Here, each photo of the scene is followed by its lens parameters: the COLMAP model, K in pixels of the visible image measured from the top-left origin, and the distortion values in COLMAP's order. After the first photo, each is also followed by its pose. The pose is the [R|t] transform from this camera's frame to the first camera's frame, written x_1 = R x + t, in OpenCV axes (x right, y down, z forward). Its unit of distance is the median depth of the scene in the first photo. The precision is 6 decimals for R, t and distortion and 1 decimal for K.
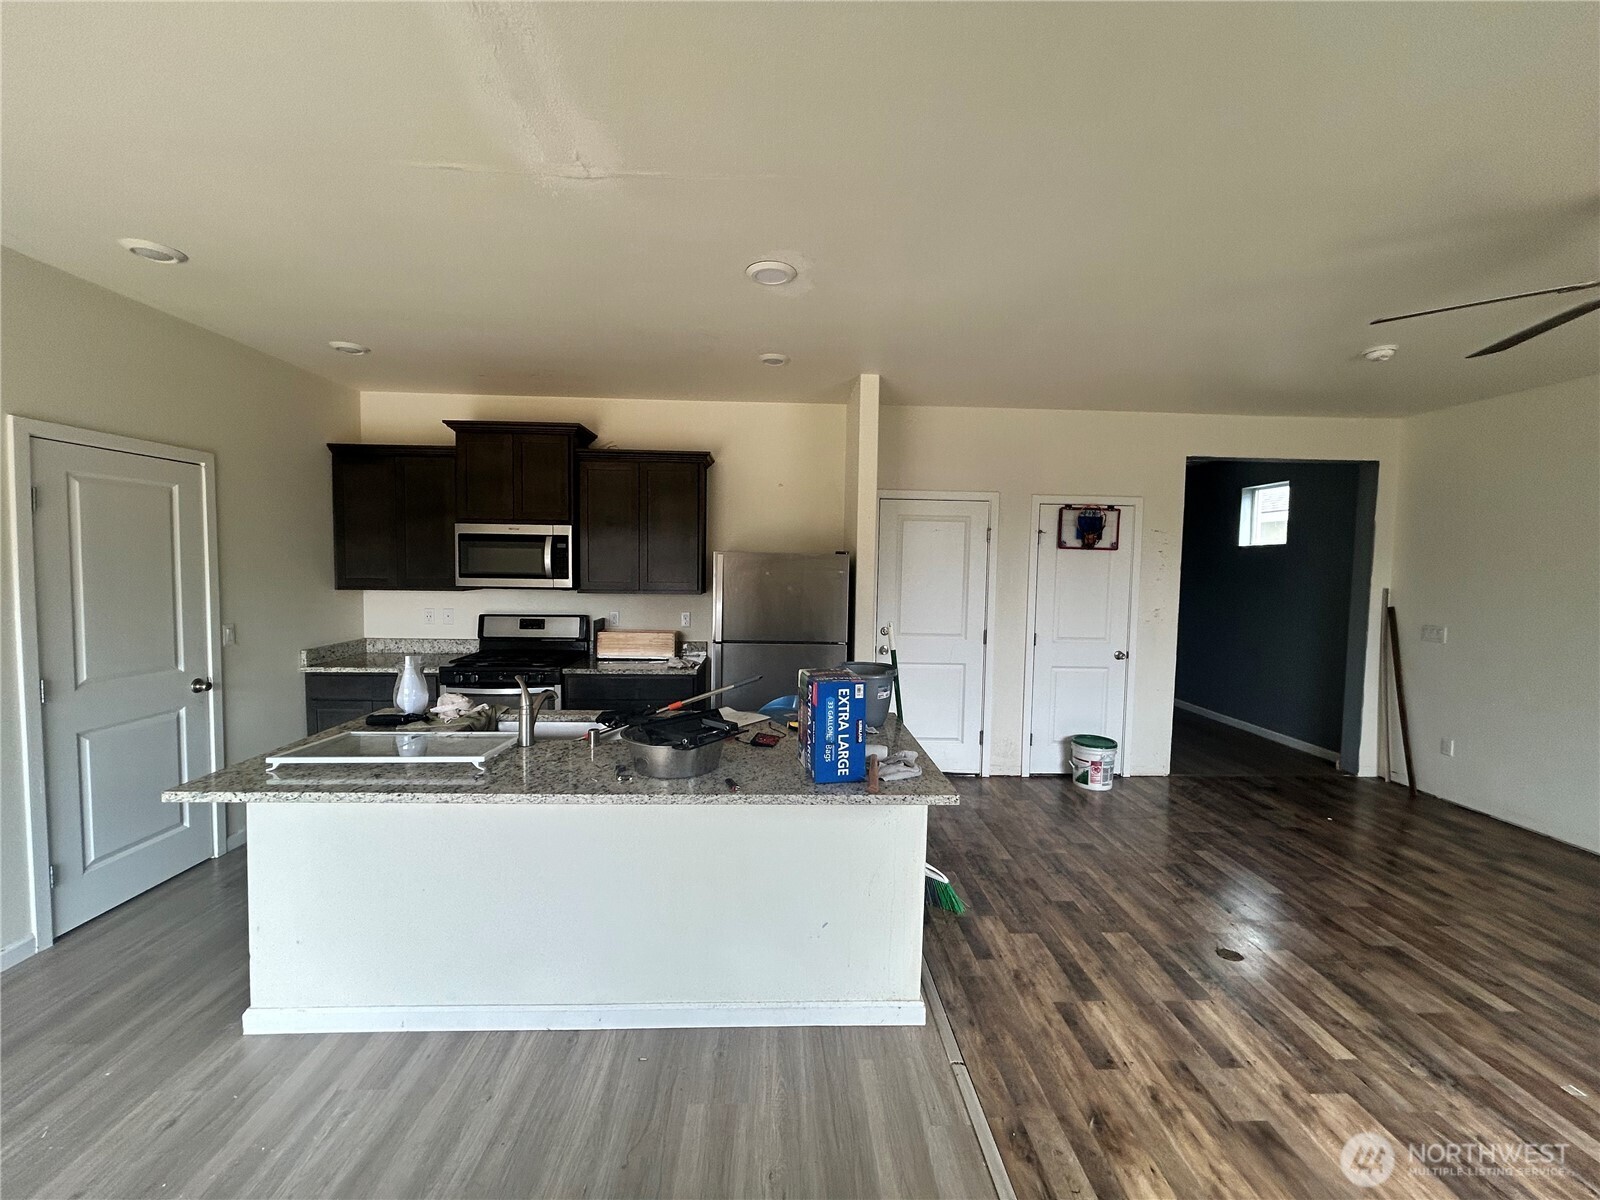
lens RADIAL K [[640.8, 0, 798.2], [0, 640.8, 595.8], [0, 0, 1]] dist [0.000735, 0.000199]
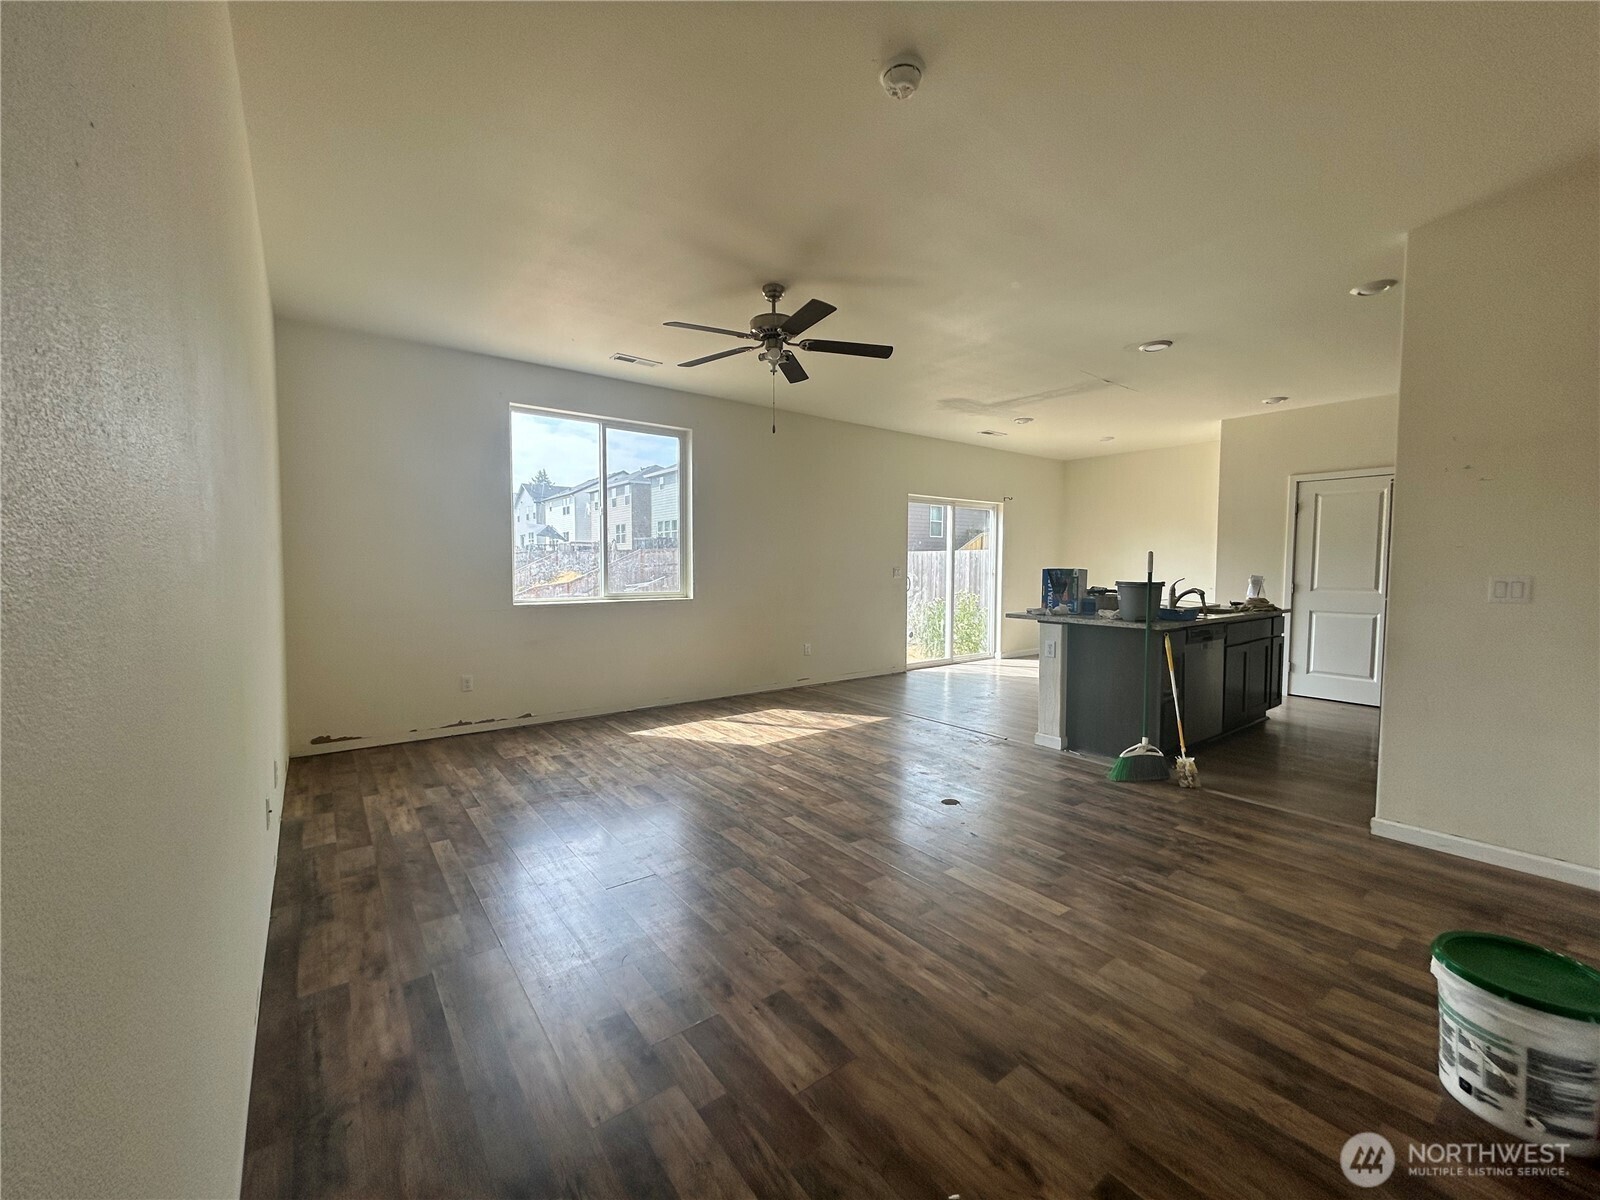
lens RADIAL K [[640.8, 0, 798.2], [0, 640.8, 595.8], [0, 0, 1]] dist [0.000735, 0.000199]
pose [[-0.816722, 0.009124, -0.576960, 1.080628], [-0.046528, 0.995578, 0.081608, 0.042026], [0.575153, 0.093496, -0.812685, 1.194111]]
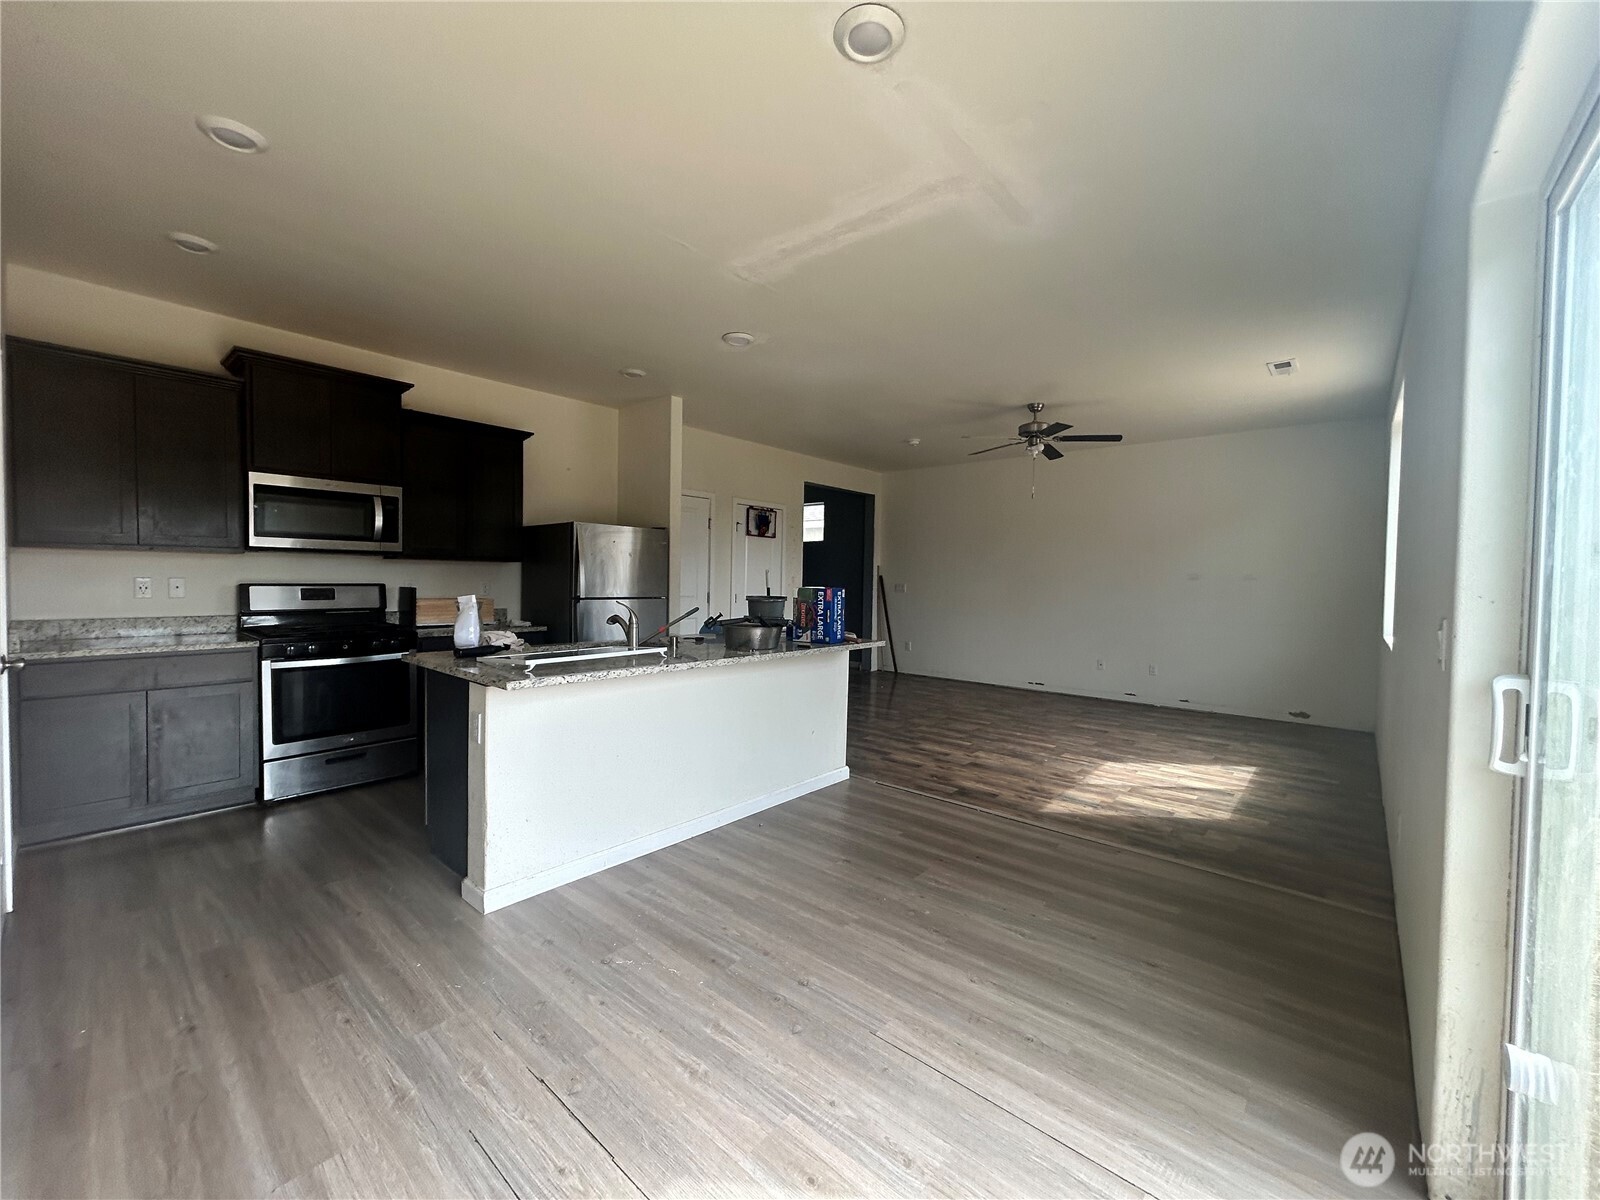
lens RADIAL K [[640.8, 0, 798.2], [0, 640.8, 595.8], [0, 0, 1]] dist [0.000735, 0.000199]
pose [[0.687293, -0.025285, 0.725940, -0.678588], [0.032880, 0.999453, 0.003683, 0.072823], [-0.725636, 0.021338, 0.687748, -0.097268]]
